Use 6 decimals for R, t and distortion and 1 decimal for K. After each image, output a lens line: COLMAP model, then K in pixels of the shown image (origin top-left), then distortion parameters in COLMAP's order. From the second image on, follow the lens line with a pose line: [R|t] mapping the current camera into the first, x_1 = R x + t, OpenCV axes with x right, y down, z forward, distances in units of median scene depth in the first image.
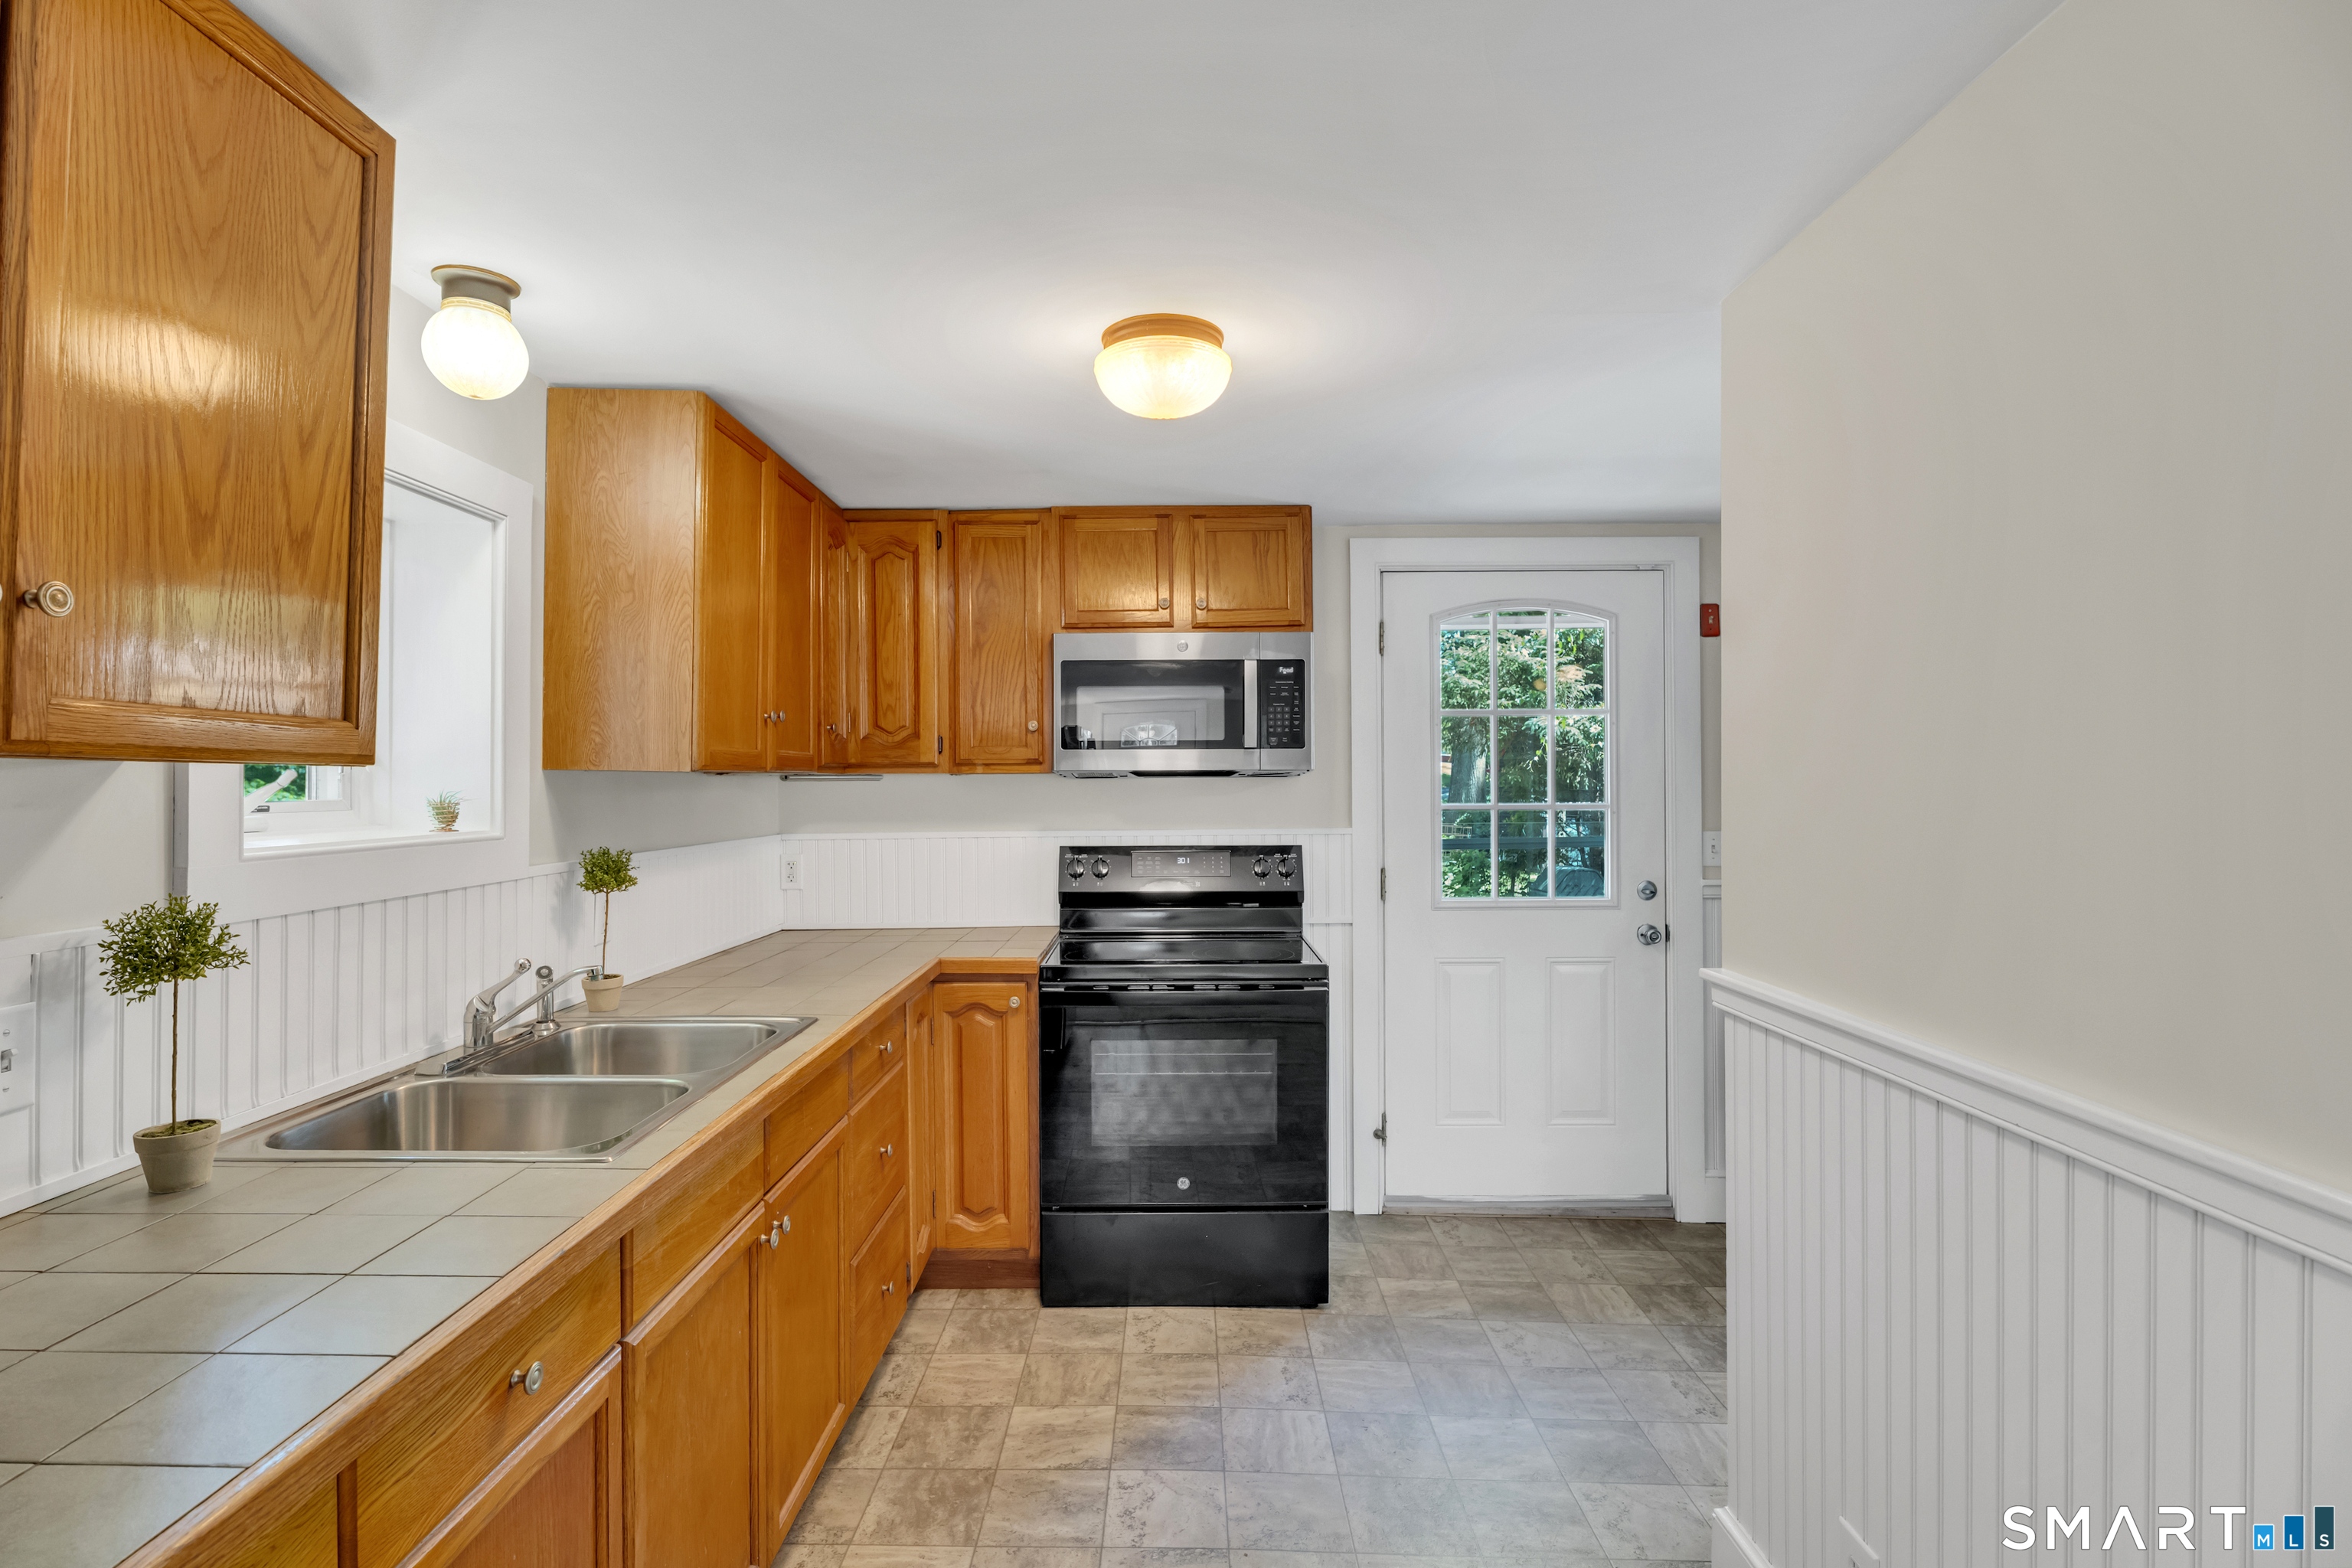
lens RADIAL K [[1116.1, 0, 1155.2], [0, 1116.1, 783.3], [0, 0, 1]] dist [-0.003054, -0.002274]
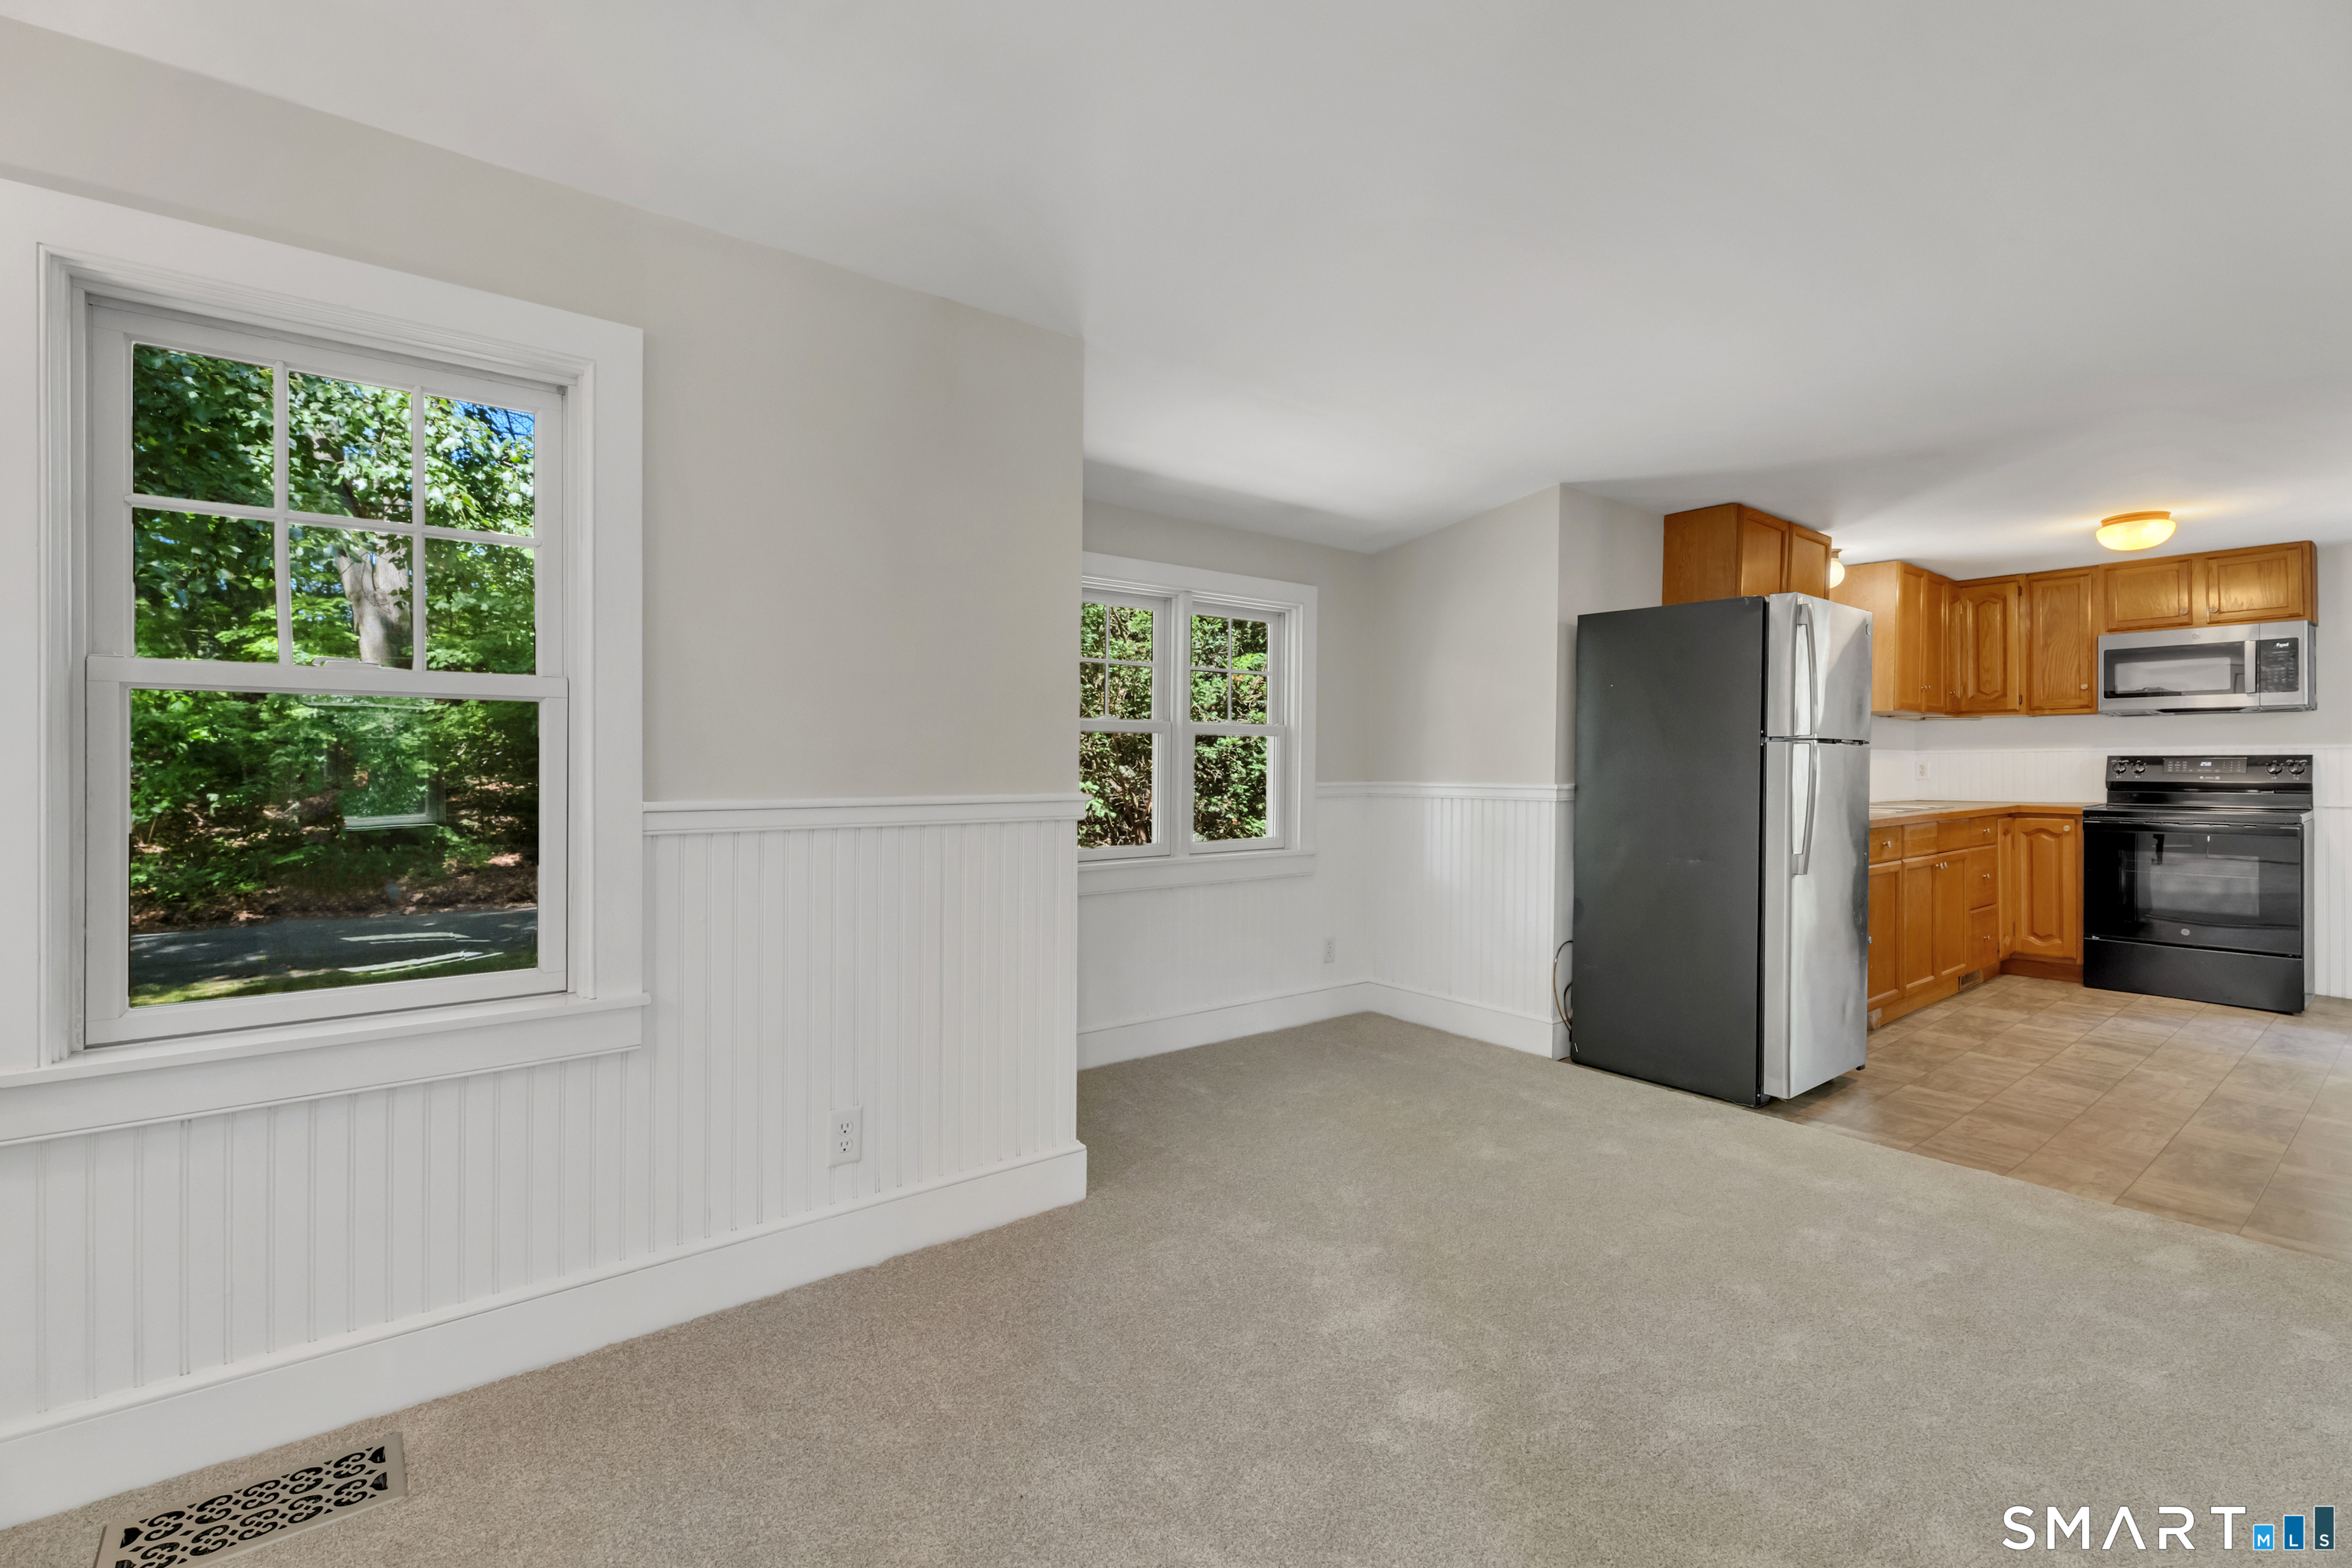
lens RADIAL K [[1033.7, 0, 1189.2], [0, 1033.7, 760.6], [0, 0, 1]] dist [-0.001288, -0.000180]
pose [[0.638746, 0.002198, -0.769415, 0.279665], [-0.004107, 0.999991, -0.000552, 0.083514], [0.769407, 0.003512, 0.638750, -1.319288]]
